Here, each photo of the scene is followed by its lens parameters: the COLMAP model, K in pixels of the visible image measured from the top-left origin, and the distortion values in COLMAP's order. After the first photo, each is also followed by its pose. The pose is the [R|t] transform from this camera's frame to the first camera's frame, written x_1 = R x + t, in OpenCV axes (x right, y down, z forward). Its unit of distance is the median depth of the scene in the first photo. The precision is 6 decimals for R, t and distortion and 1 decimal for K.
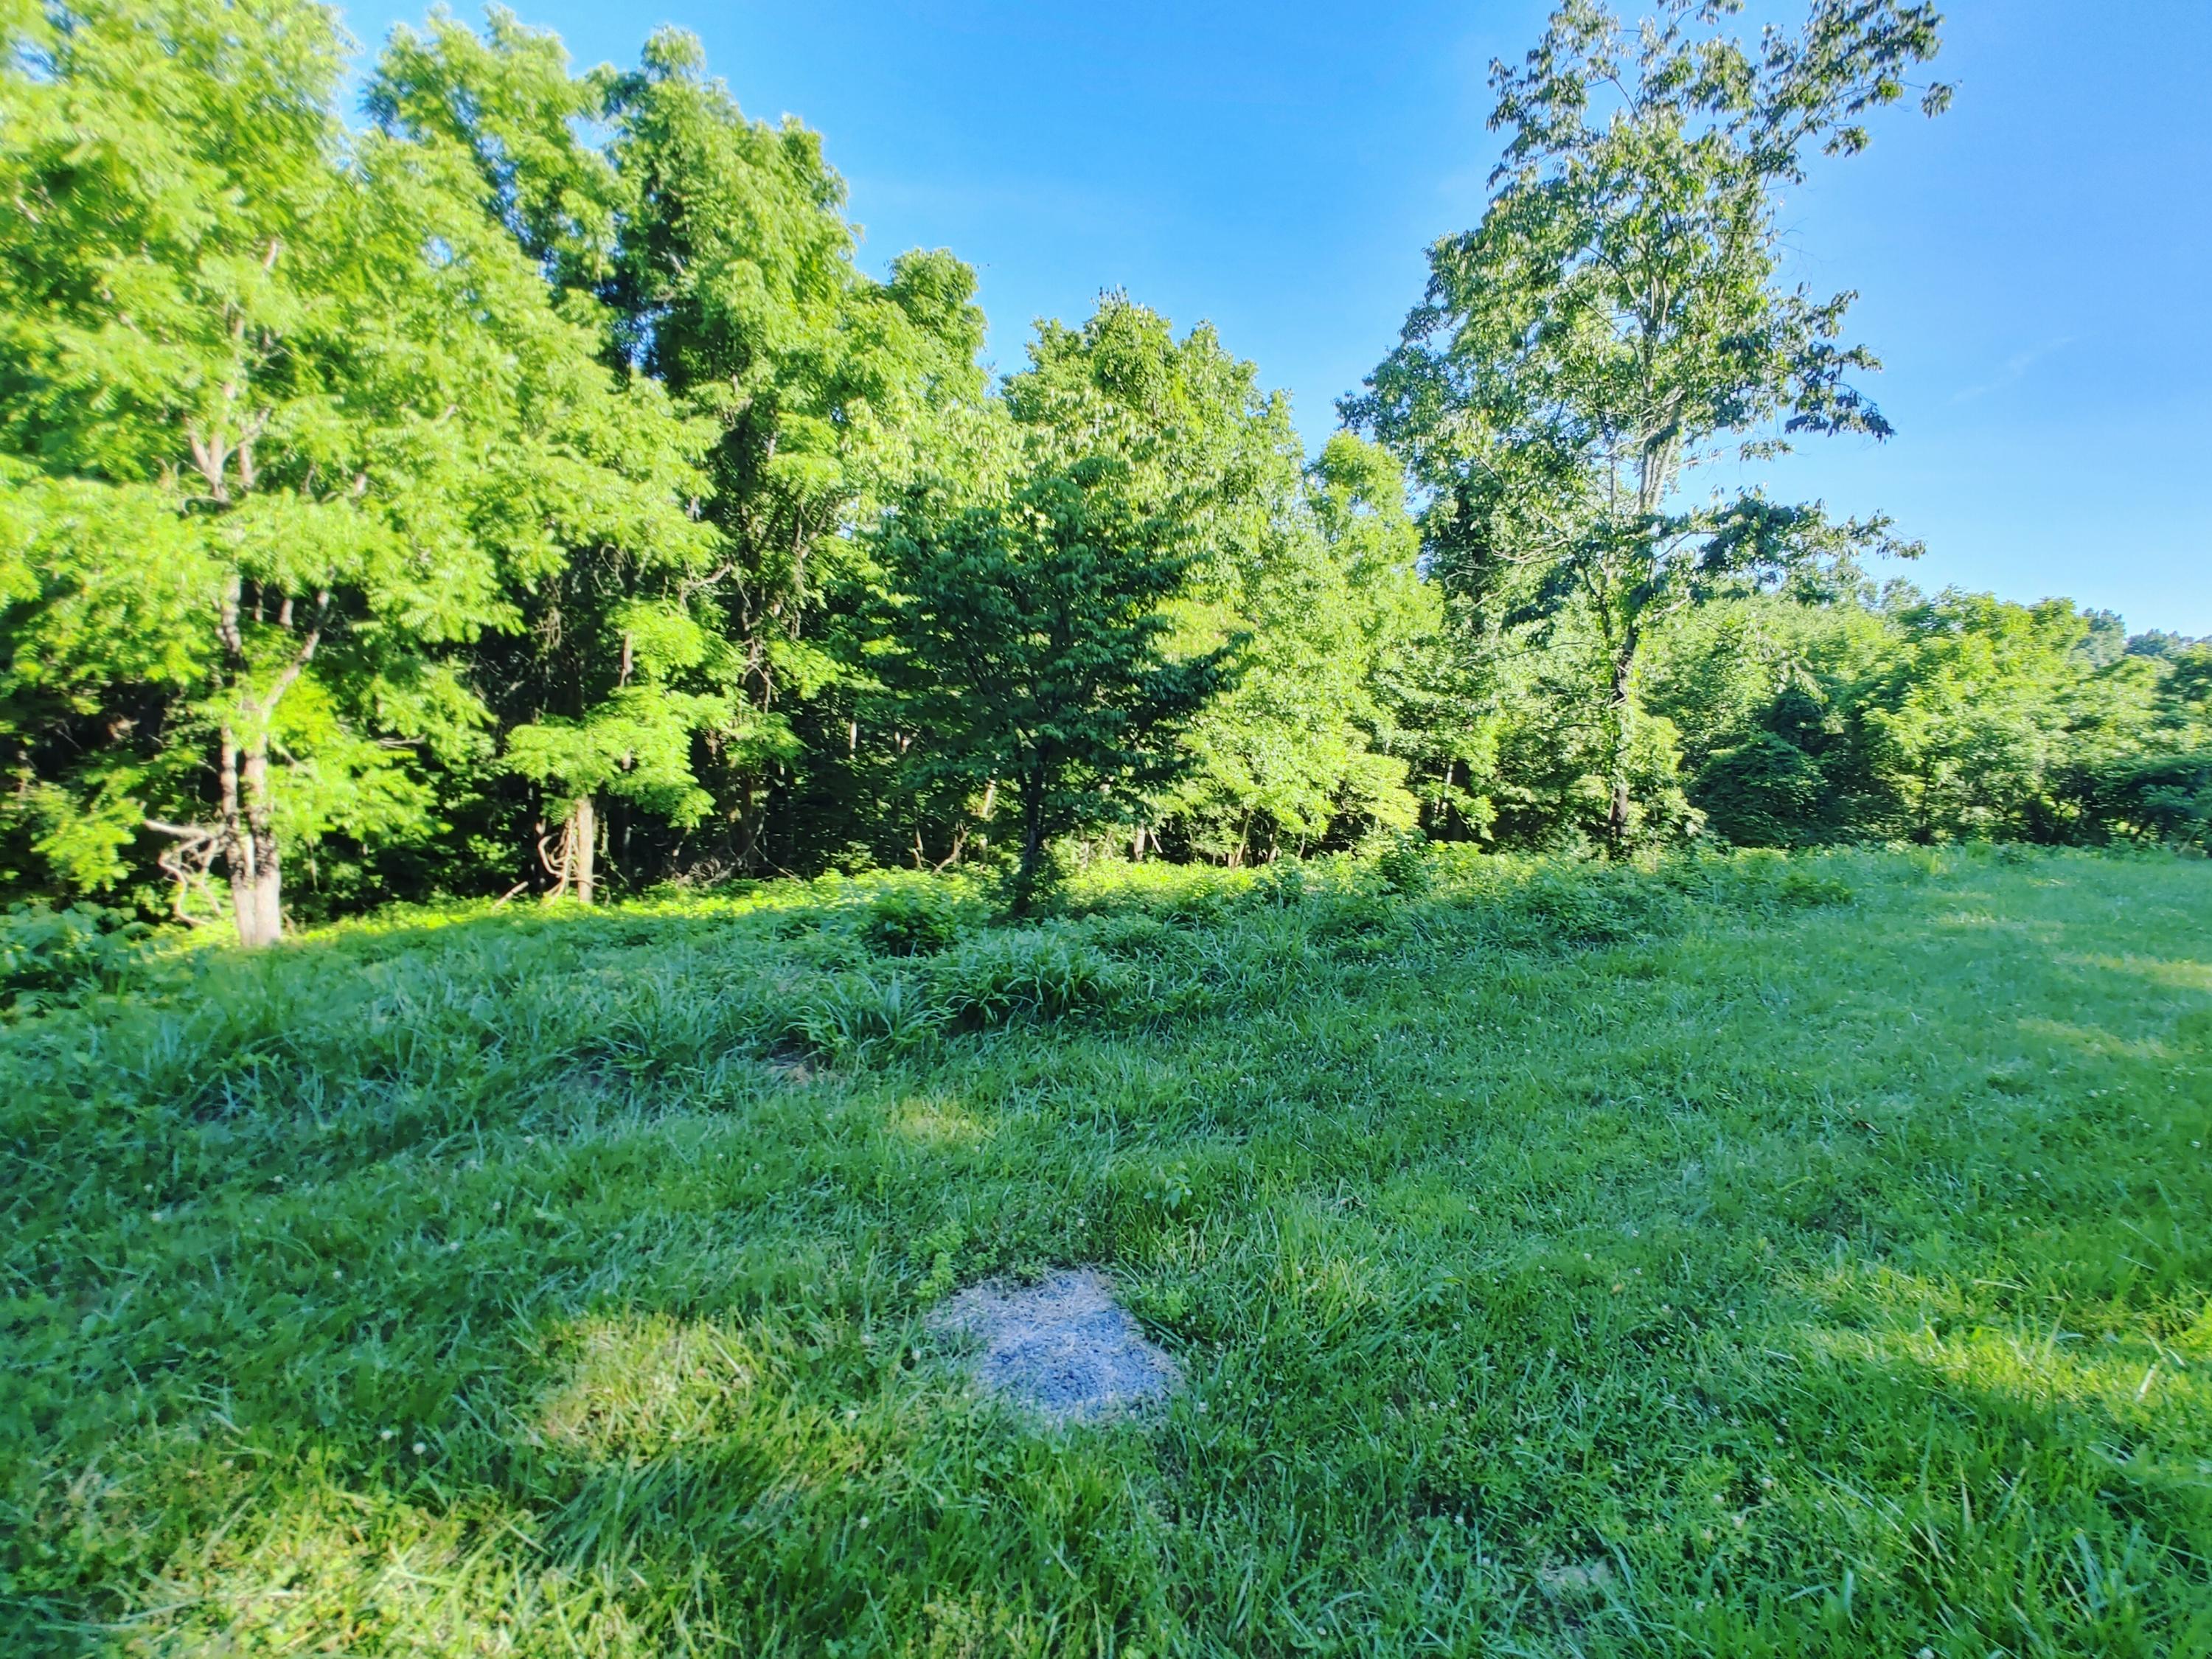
lens RADIAL K [[999.1, 0, 1189.5], [0, 999.1, 825.2], [0, 0, 1]] dist [-0.000833, 0.000263]
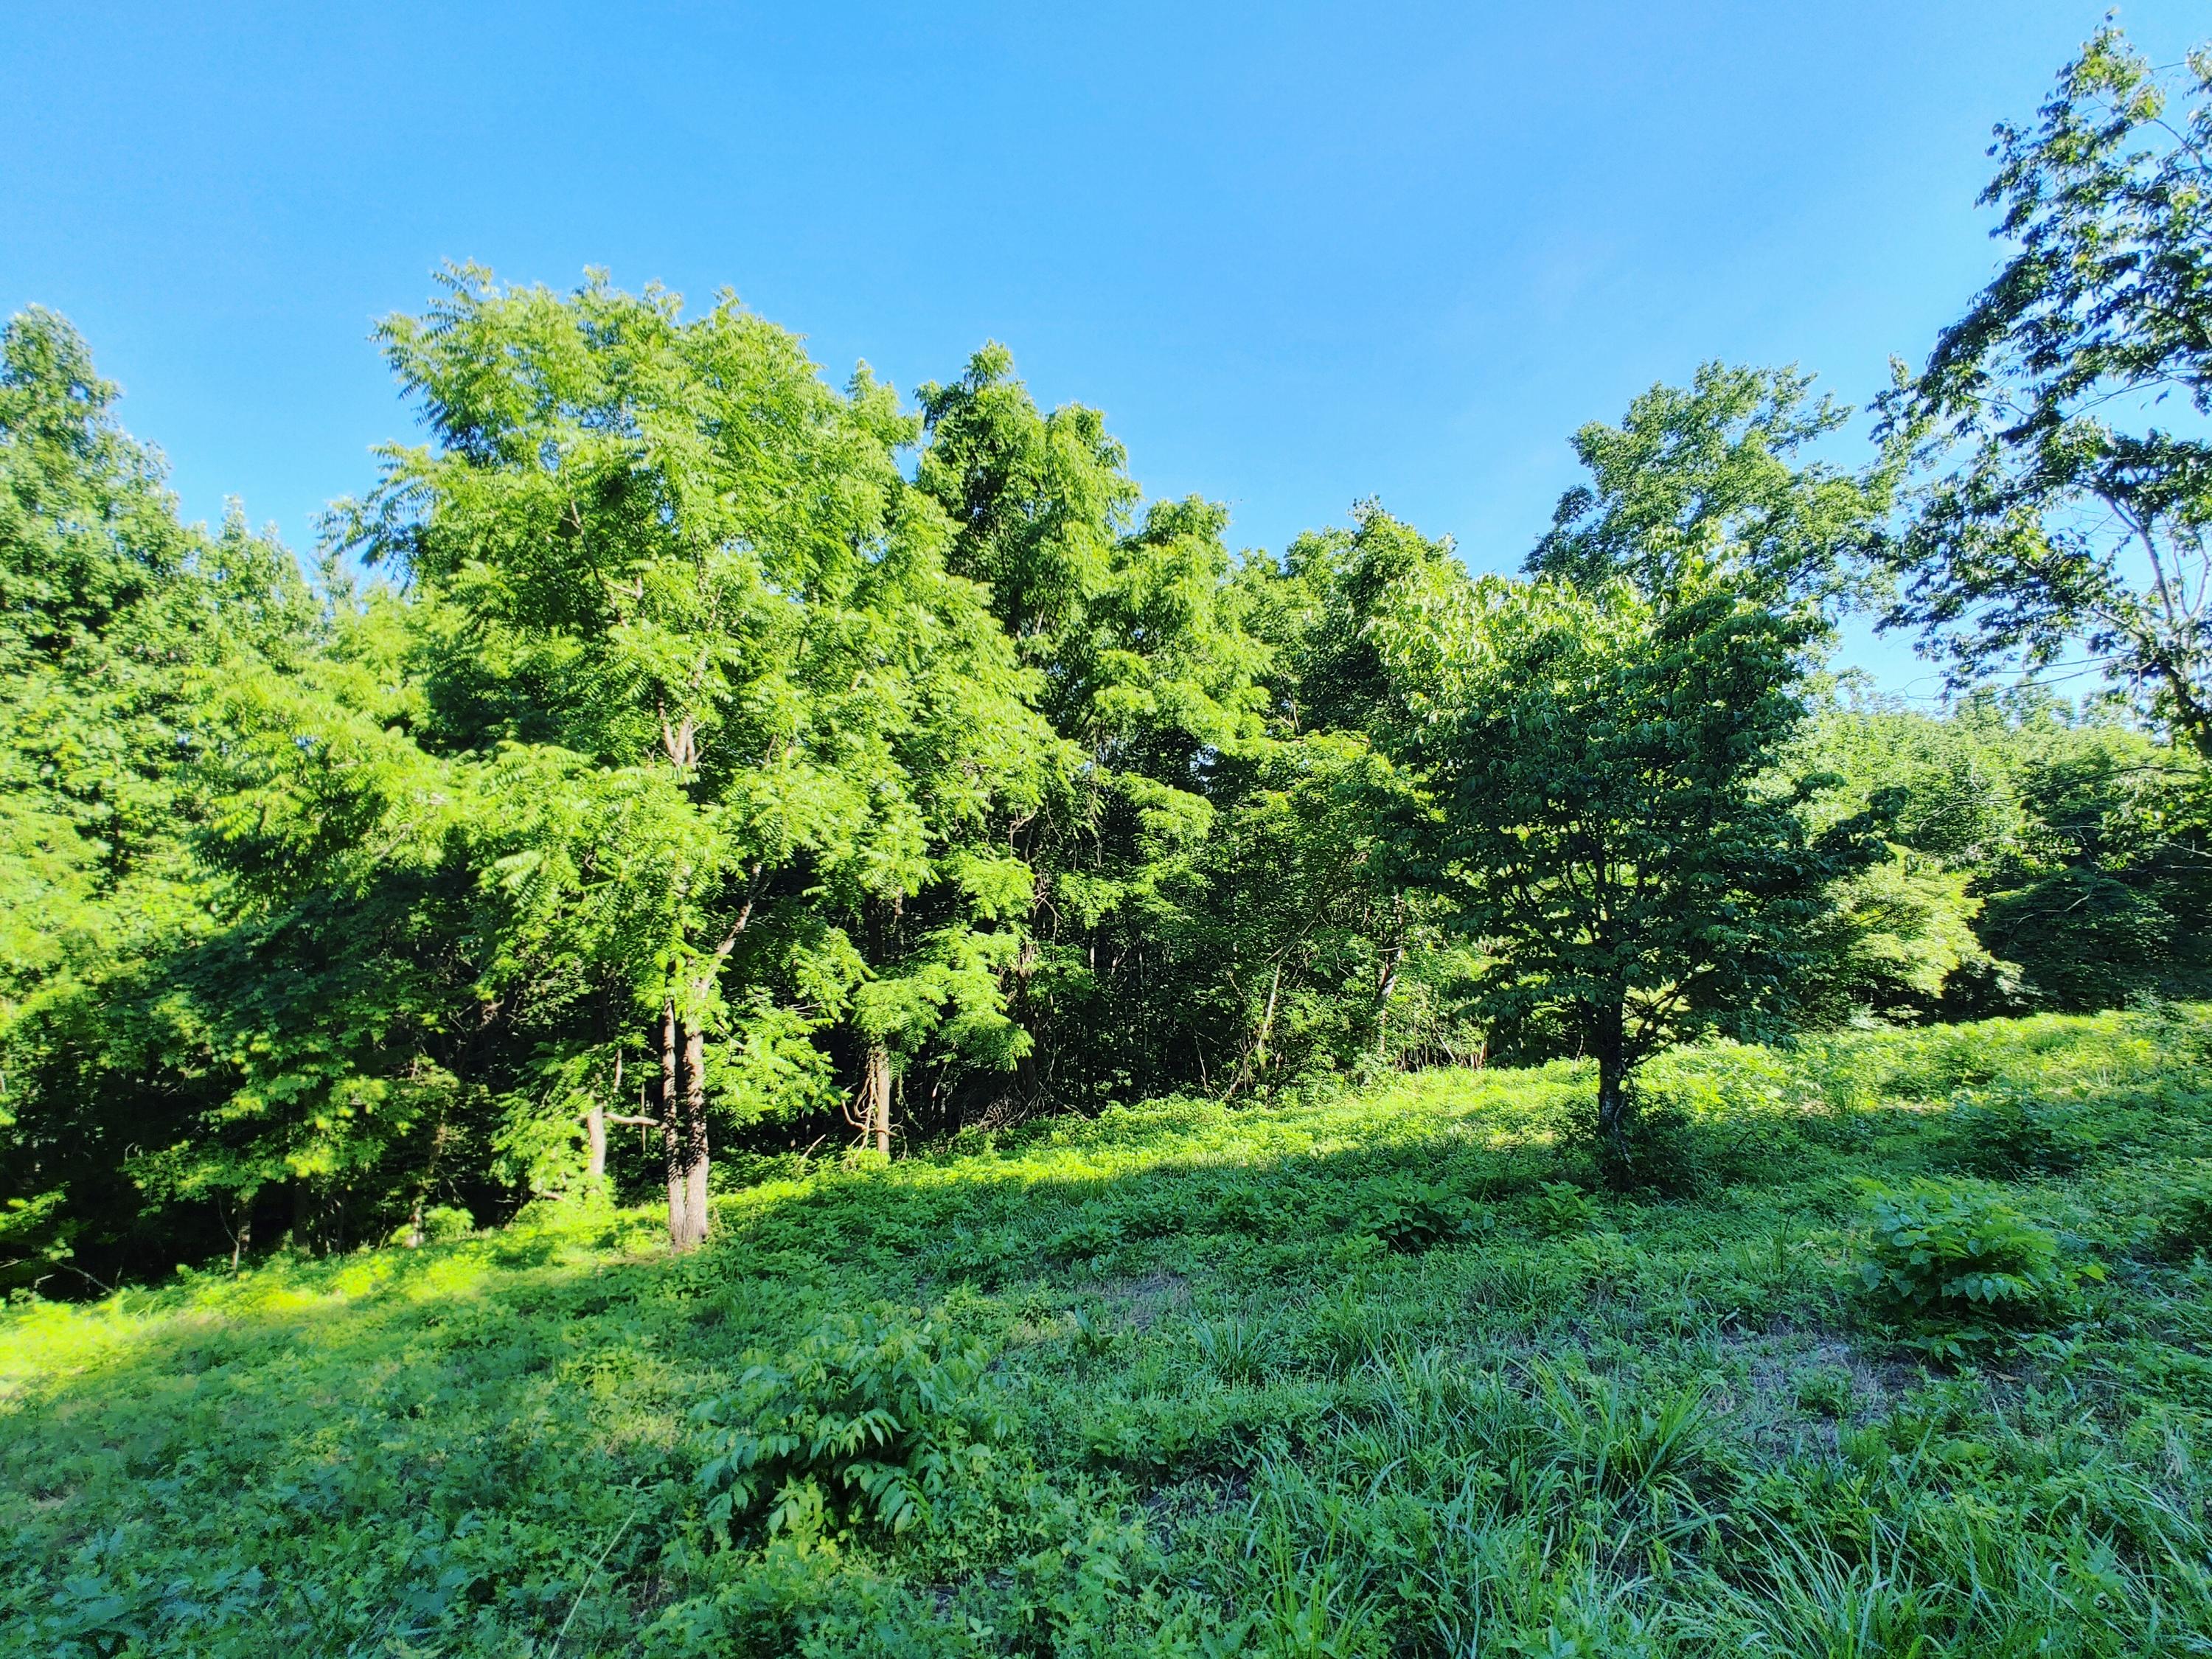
lens RADIAL K [[946.4, 0, 1110.2], [0, 946.4, 833.1], [0, 0, 1]] dist [-0.007566, 0.006682]
pose [[0.979832, -0.107537, -0.168421, -0.251278], [0.071602, 0.975824, -0.206498, -0.029014], [0.186556, 0.190274, 0.963843, 0.105441]]
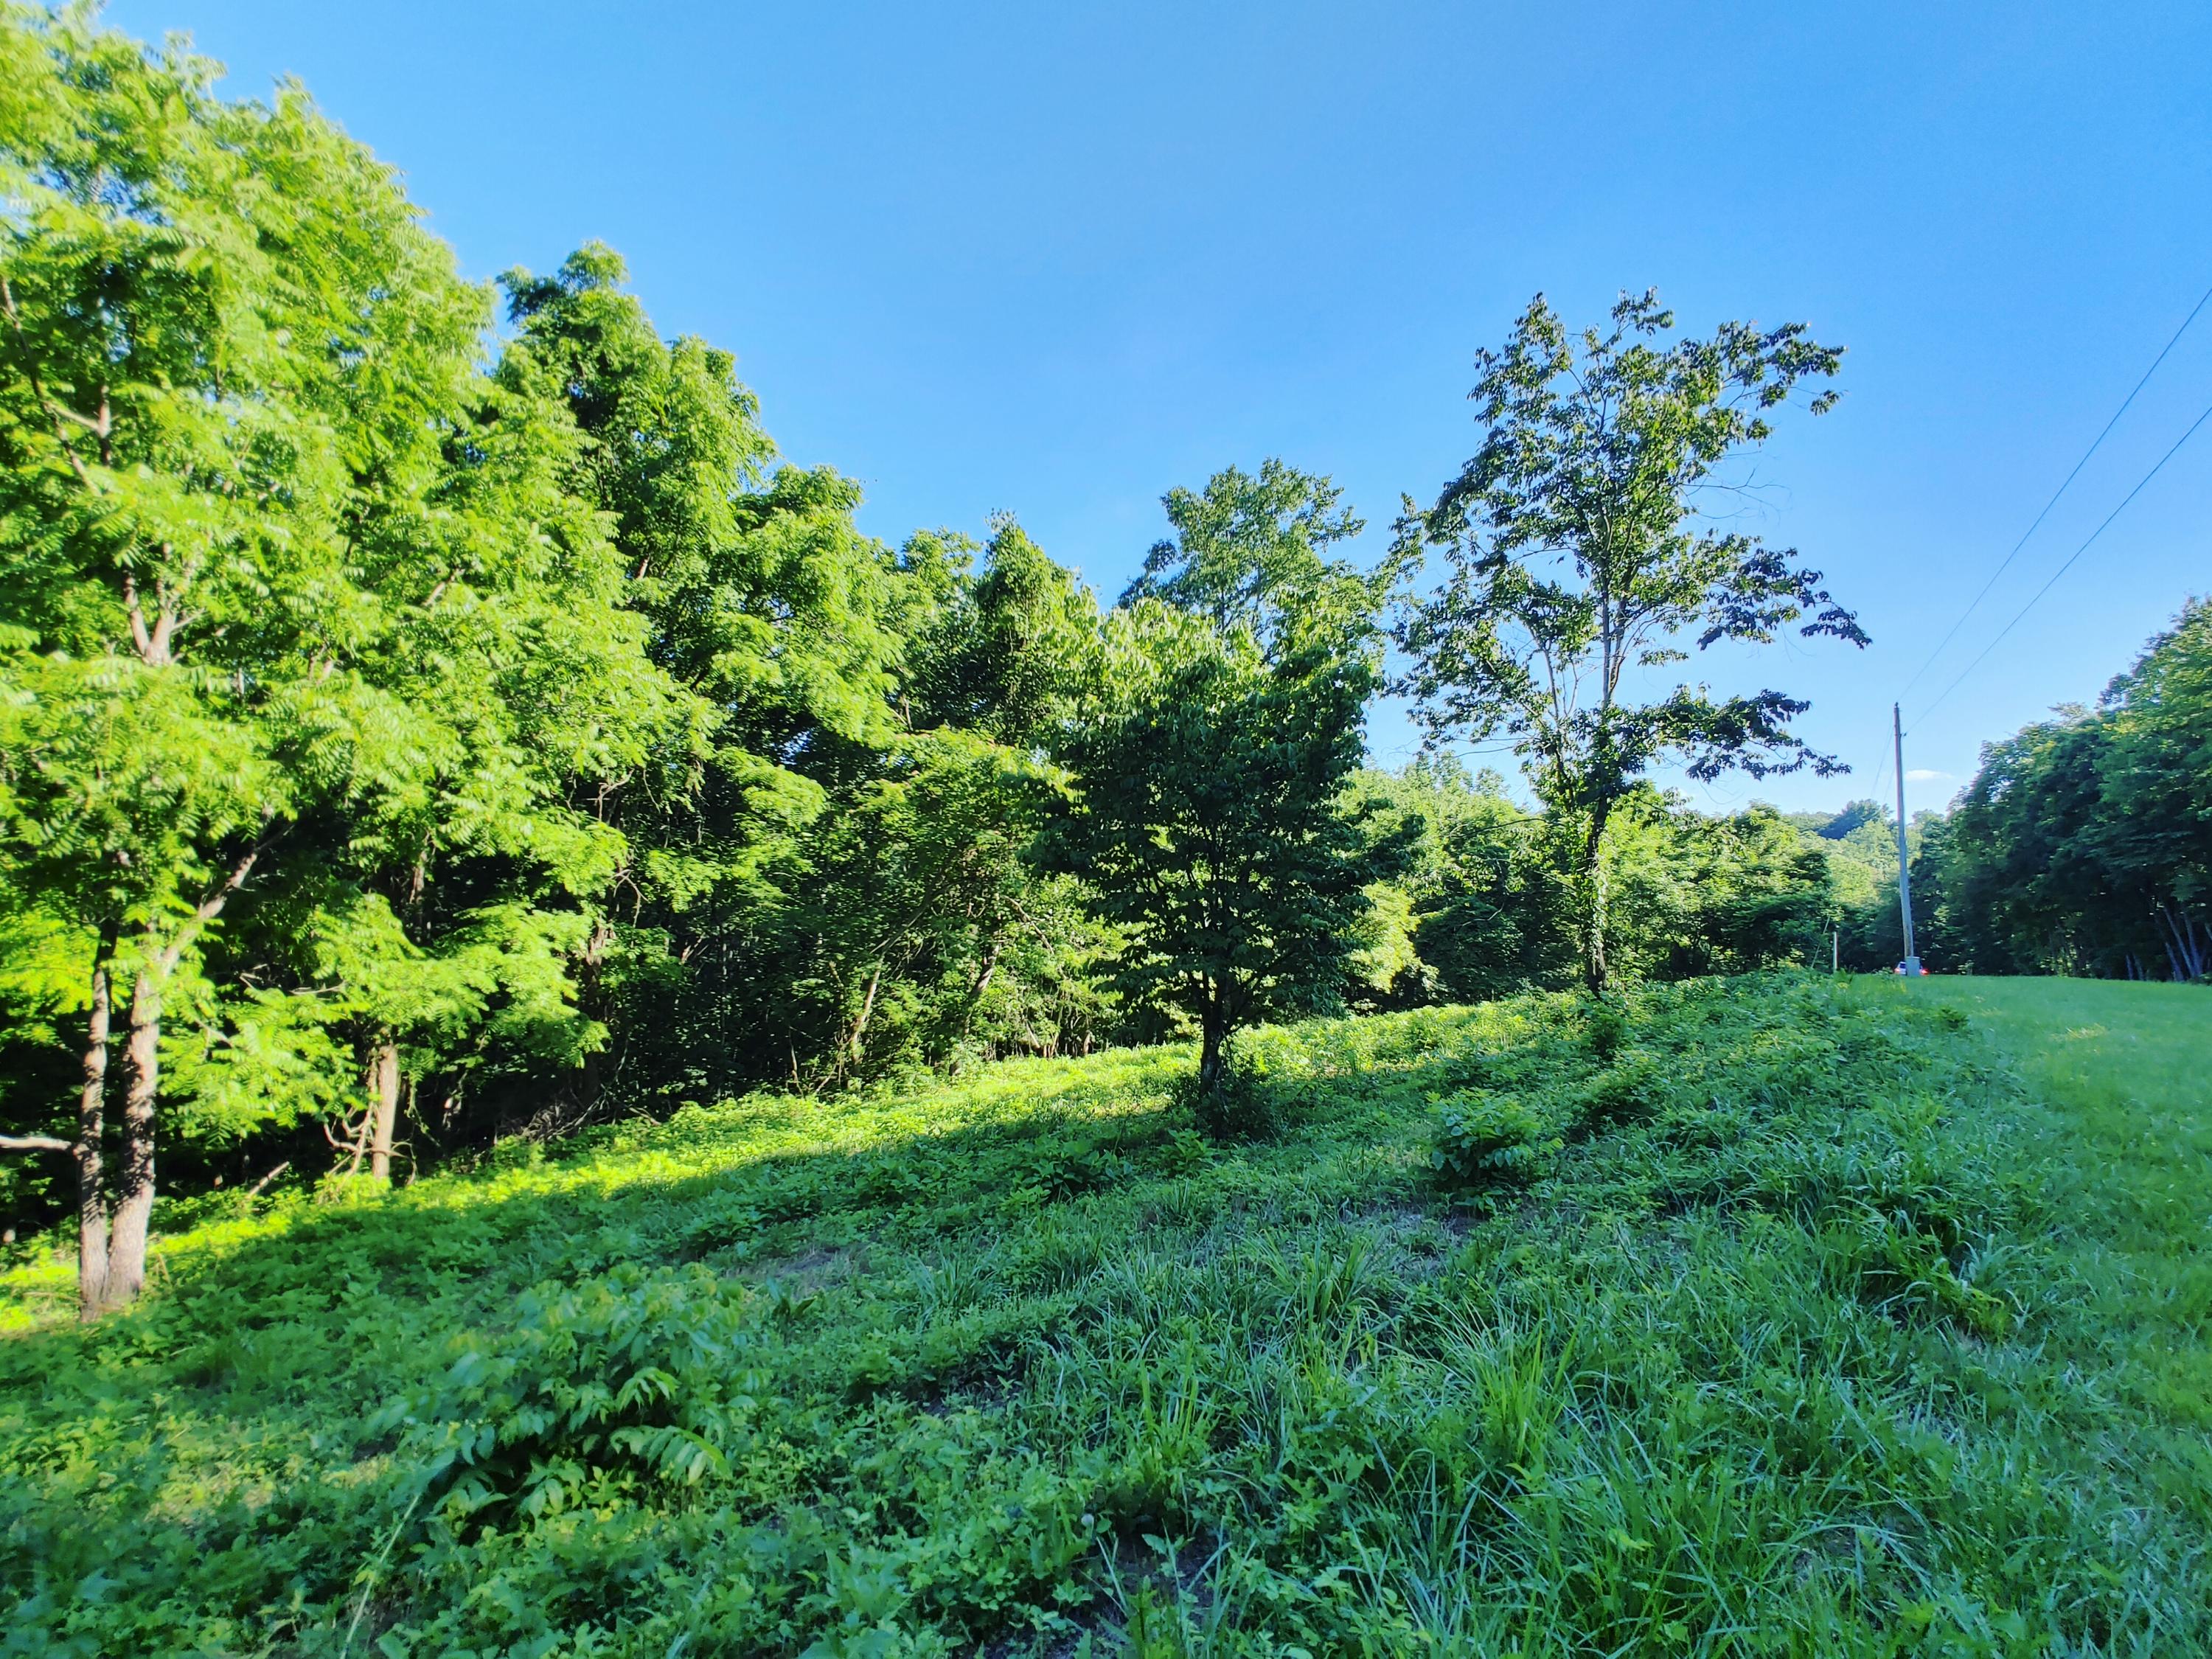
lens RADIAL K [[951.7, 0, 1104.7], [0, 951.7, 825.6], [0, 0, 1]] dist [-0.000053, 0.000406]
pose [[0.964525, -0.033178, 0.261898, -0.301415], [0.082825, 0.980011, -0.180881, -0.018733], [-0.250662, 0.196156, 0.947994, 0.092586]]
